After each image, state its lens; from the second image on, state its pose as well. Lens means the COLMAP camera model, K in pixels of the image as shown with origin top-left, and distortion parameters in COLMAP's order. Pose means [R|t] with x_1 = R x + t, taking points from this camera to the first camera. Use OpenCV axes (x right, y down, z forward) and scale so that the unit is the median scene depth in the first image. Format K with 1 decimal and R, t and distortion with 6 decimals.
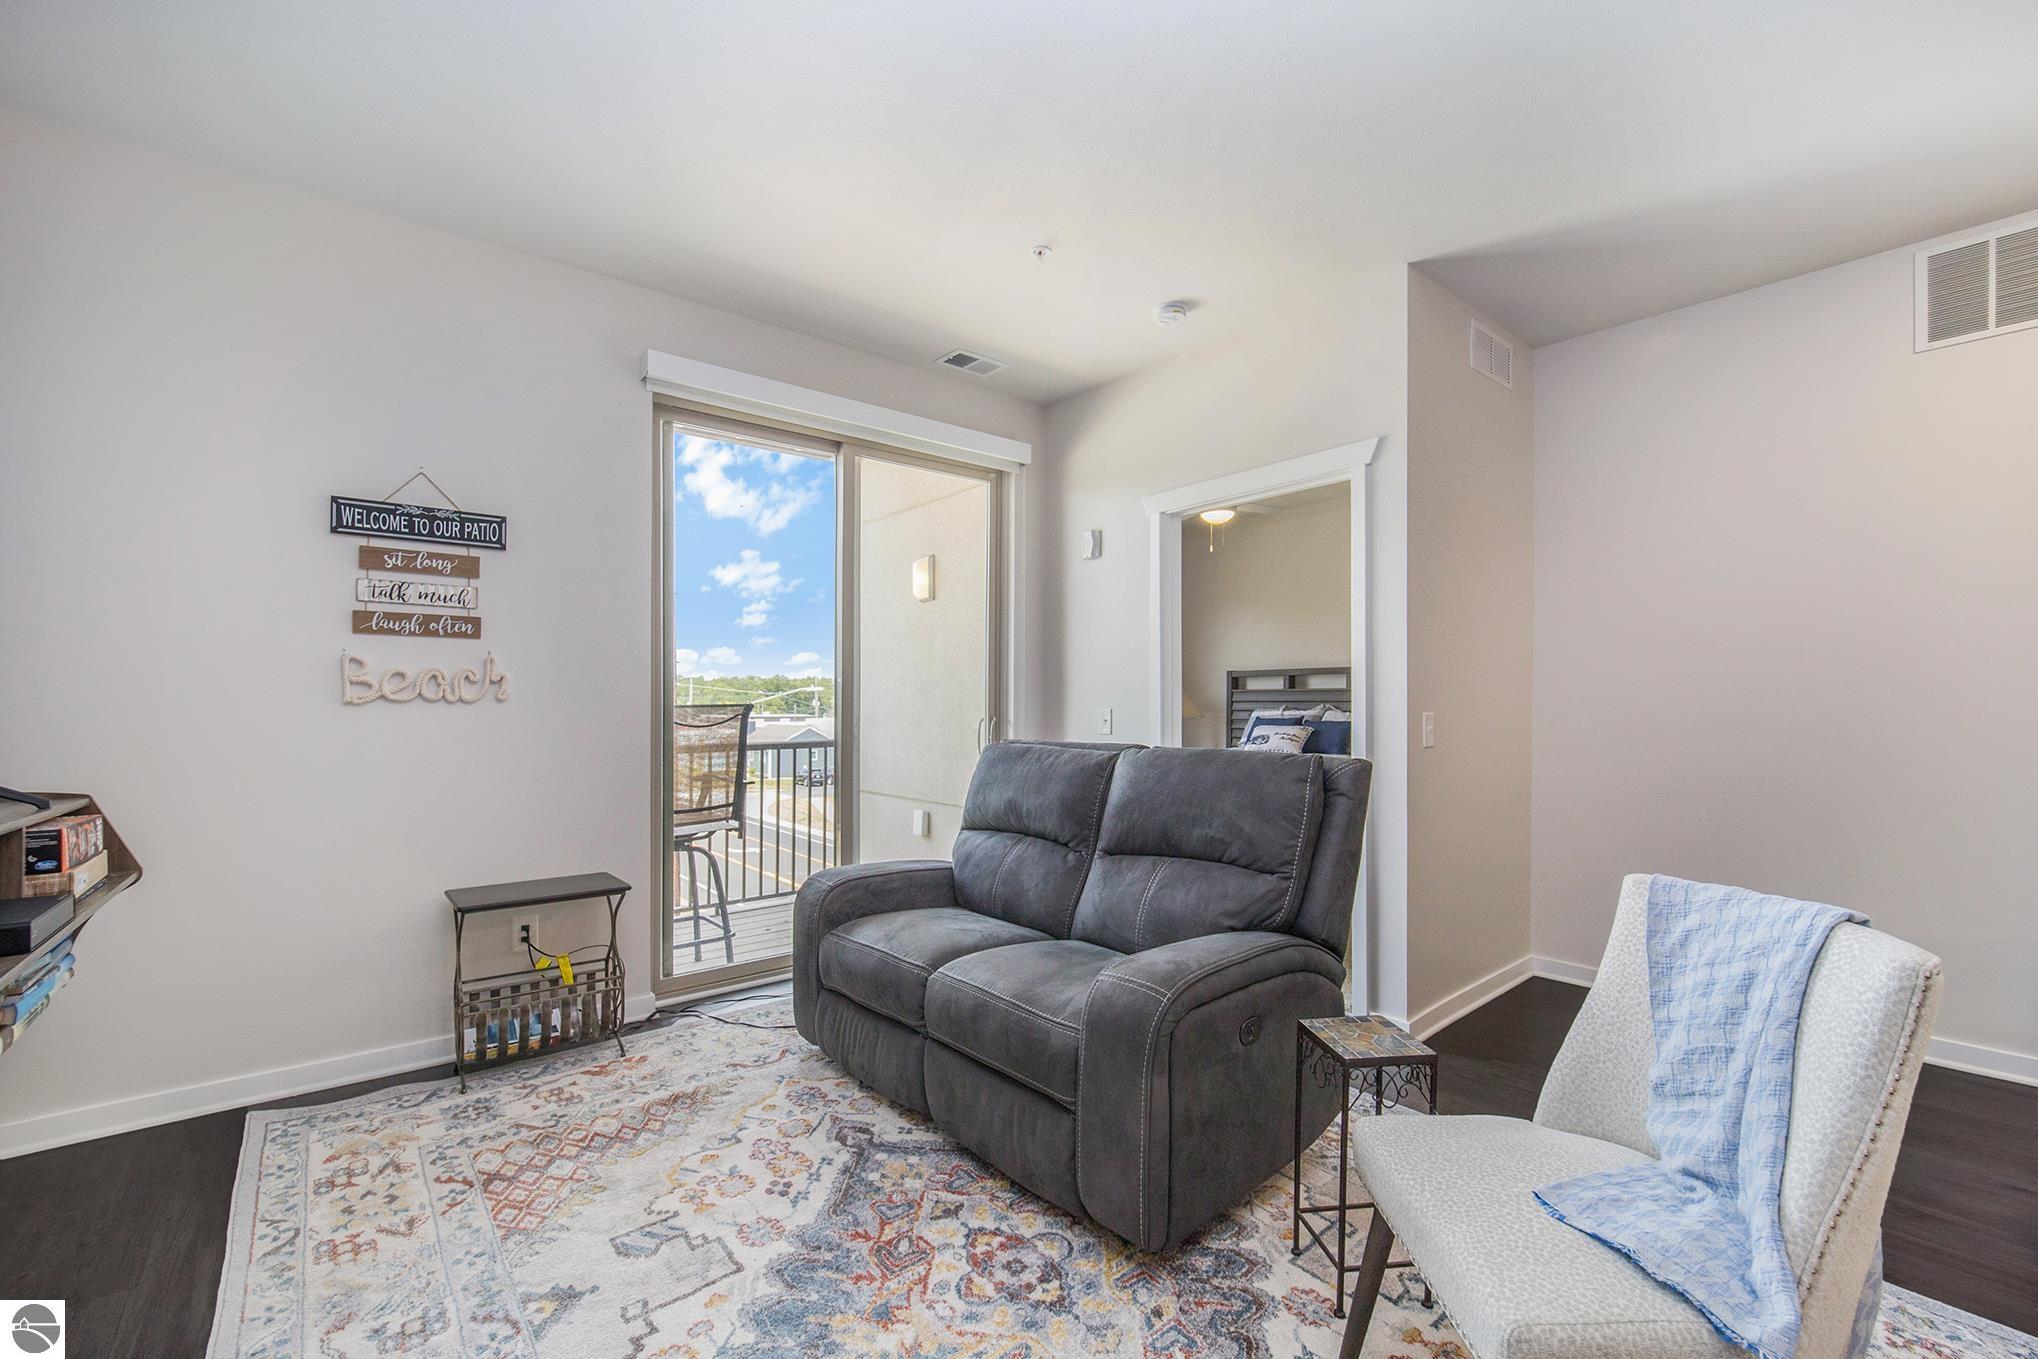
lens RADIAL K [[833.1, 0, 1000.0], [0, 833.1, 694.9], [0, 0, 1]] dist [0.000142, 0.000262]
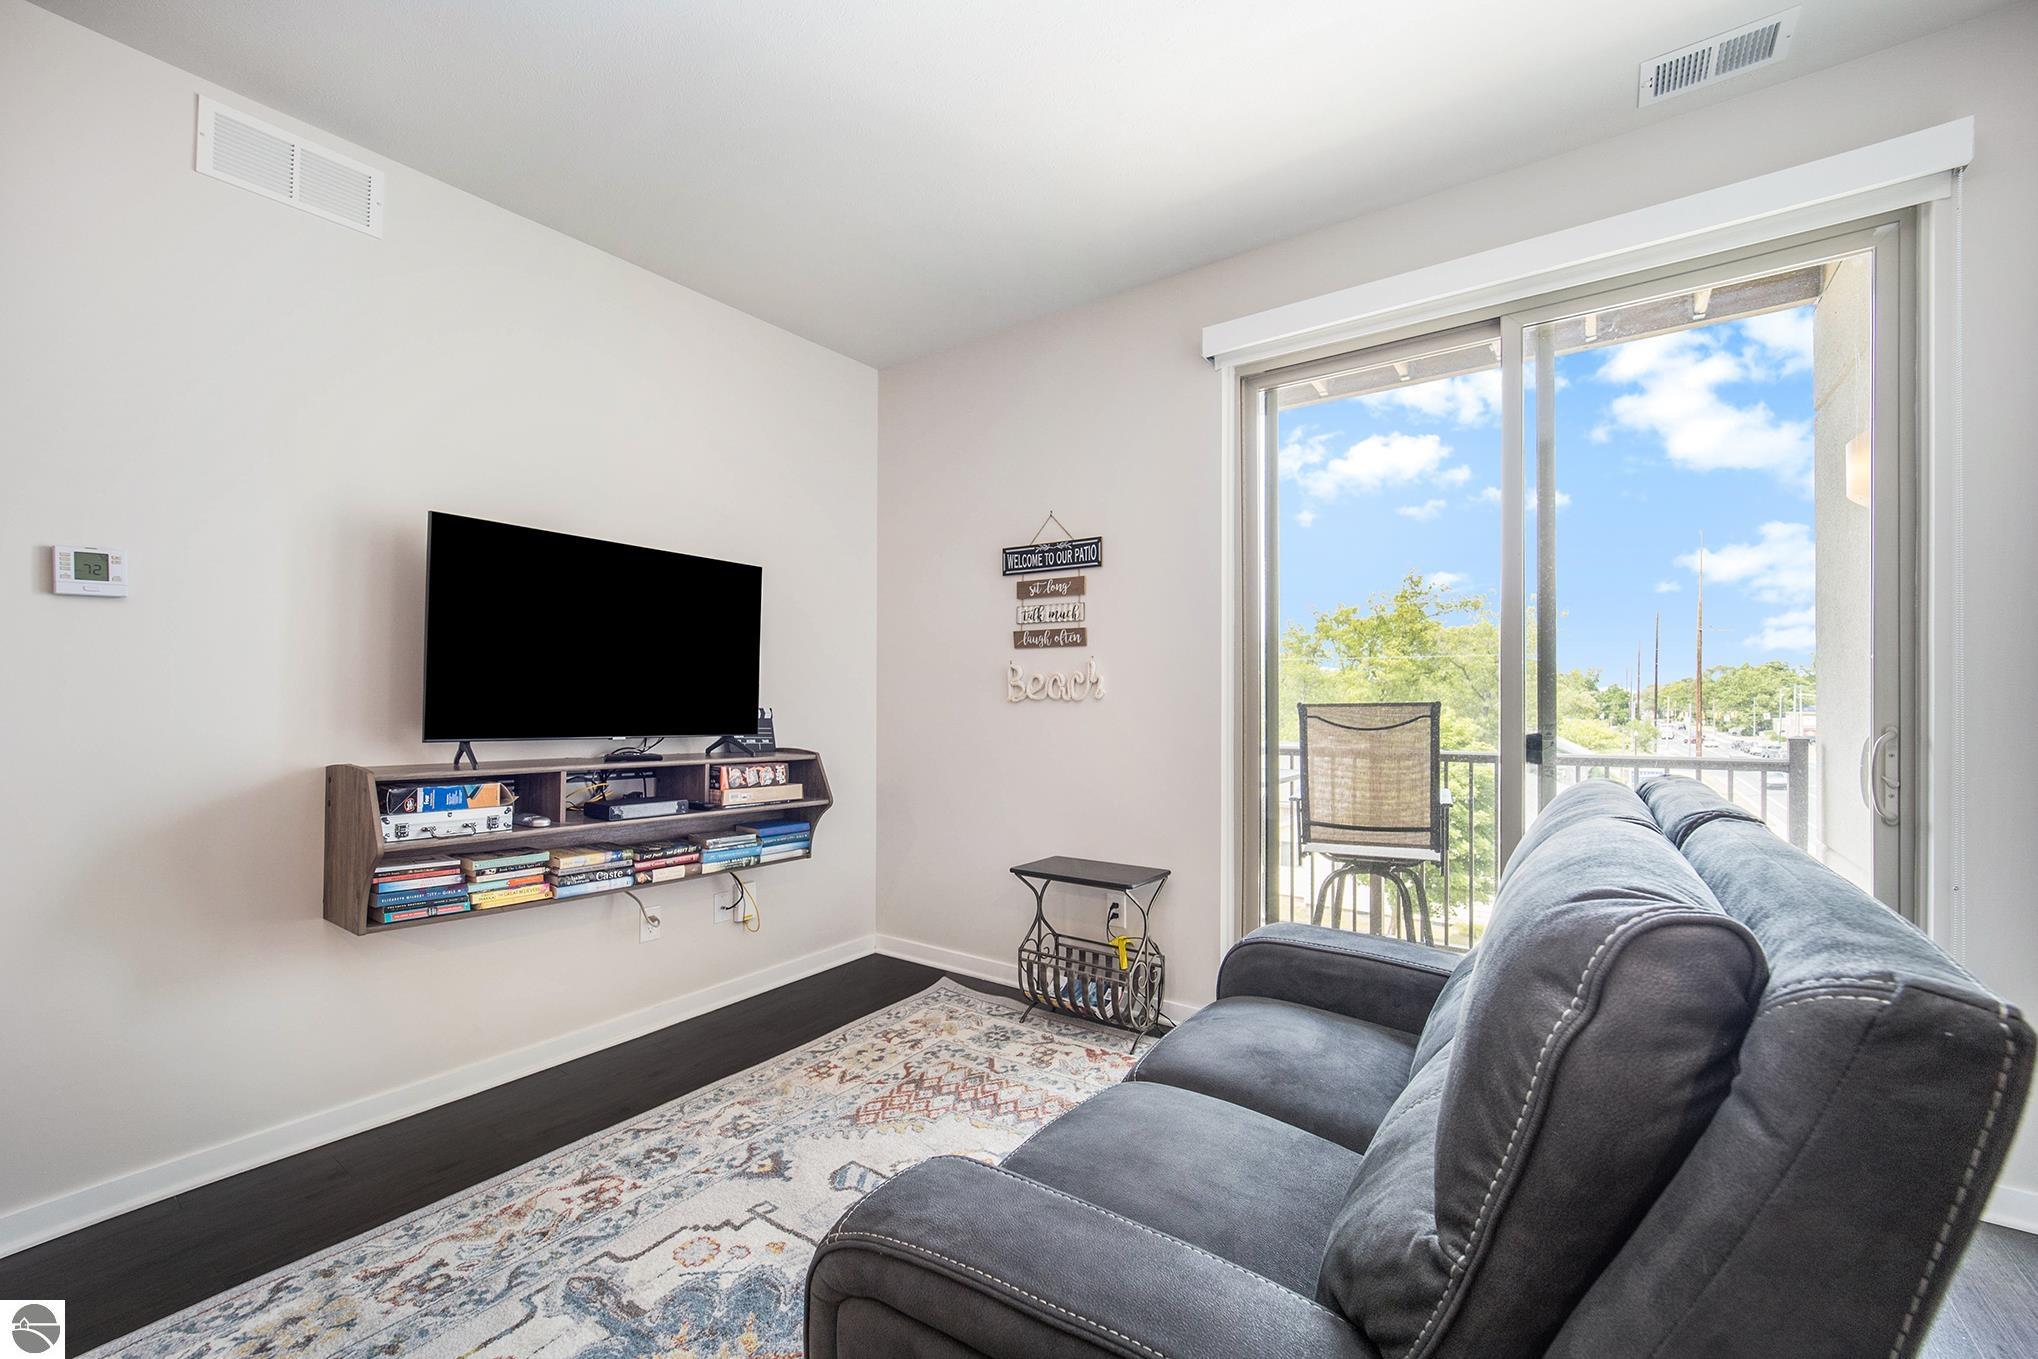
lens RADIAL K [[833.1, 0, 1000.0], [0, 833.1, 694.9], [0, 0, 1]] dist [0.000142, 0.000262]
pose [[0.285493, -0.003013, -0.958376, 0.478482], [0.010234, 0.999948, -0.000095, -0.000585], [0.958326, -0.009781, 0.285508, 0.581240]]
